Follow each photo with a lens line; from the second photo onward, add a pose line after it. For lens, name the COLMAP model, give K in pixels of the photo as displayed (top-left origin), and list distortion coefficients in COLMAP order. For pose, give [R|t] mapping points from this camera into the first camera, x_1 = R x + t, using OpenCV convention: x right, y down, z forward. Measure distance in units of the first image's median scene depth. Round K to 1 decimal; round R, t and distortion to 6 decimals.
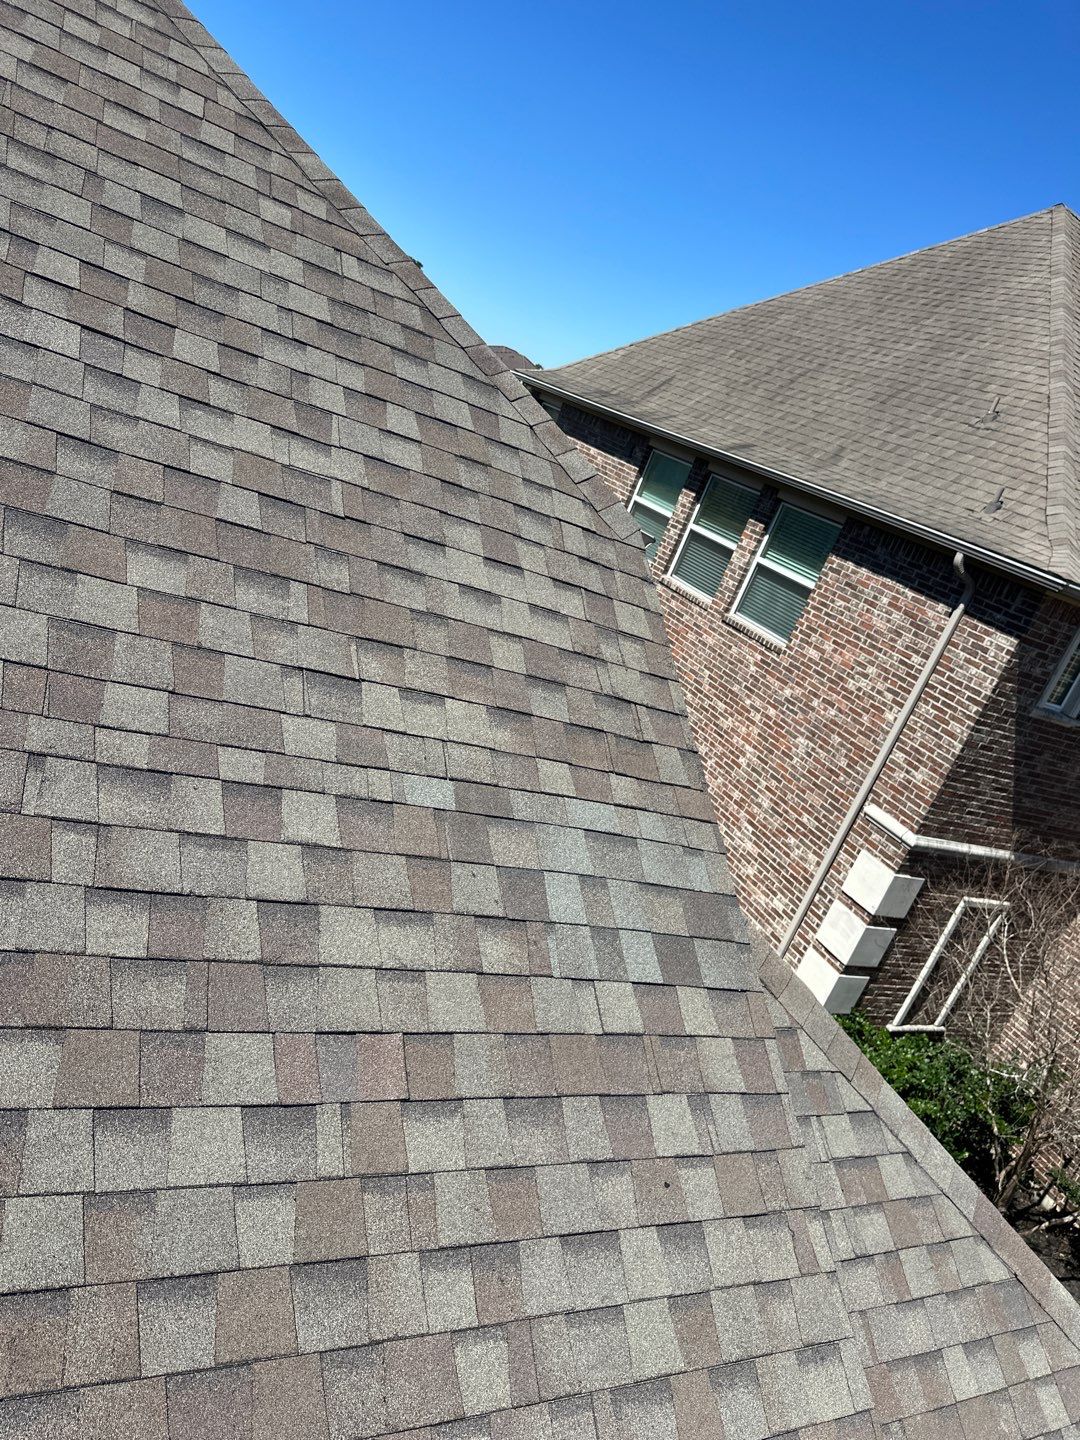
lens RADIAL K [[1017.1, 0, 530.8], [0, 1017.1, 721.9], [0, 0, 1]] dist [0.115707, -0.247396]
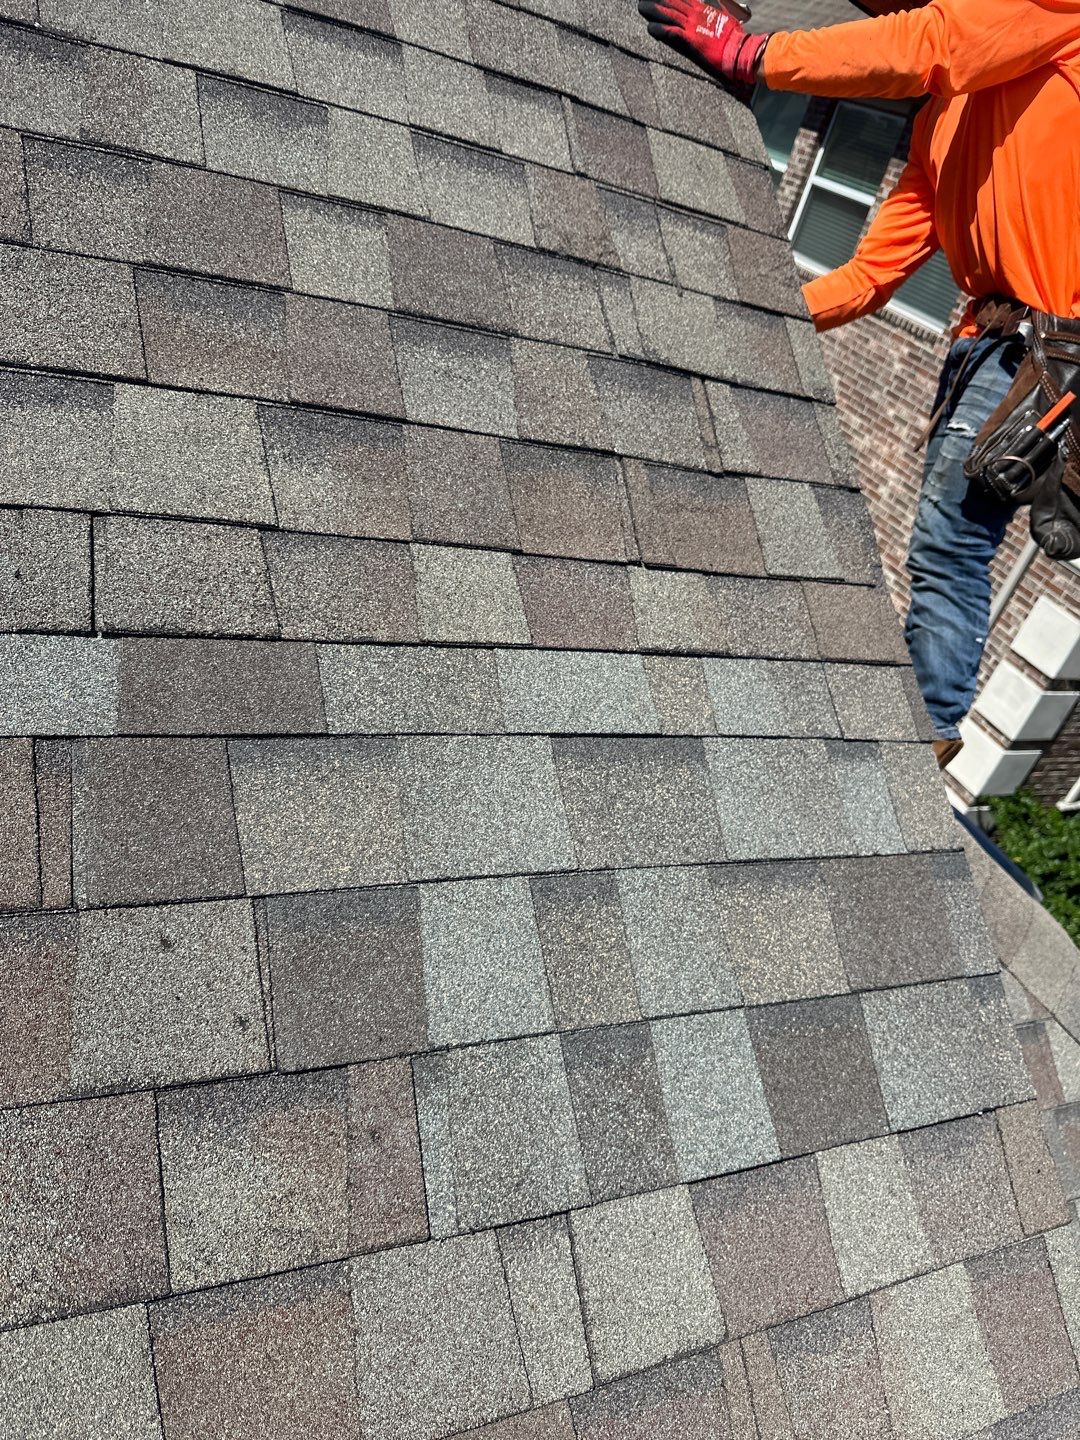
lens RADIAL K [[1017.1, 0, 530.8], [0, 1017.1, 721.9], [0, 0, 1]] dist [0.115707, -0.247396]
pose [[0.992257, -0.044680, -0.115889, 0.024904], [0.071262, 0.968998, 0.236567, 0.004116], [0.101726, -0.242994, 0.964679, 0.185567]]
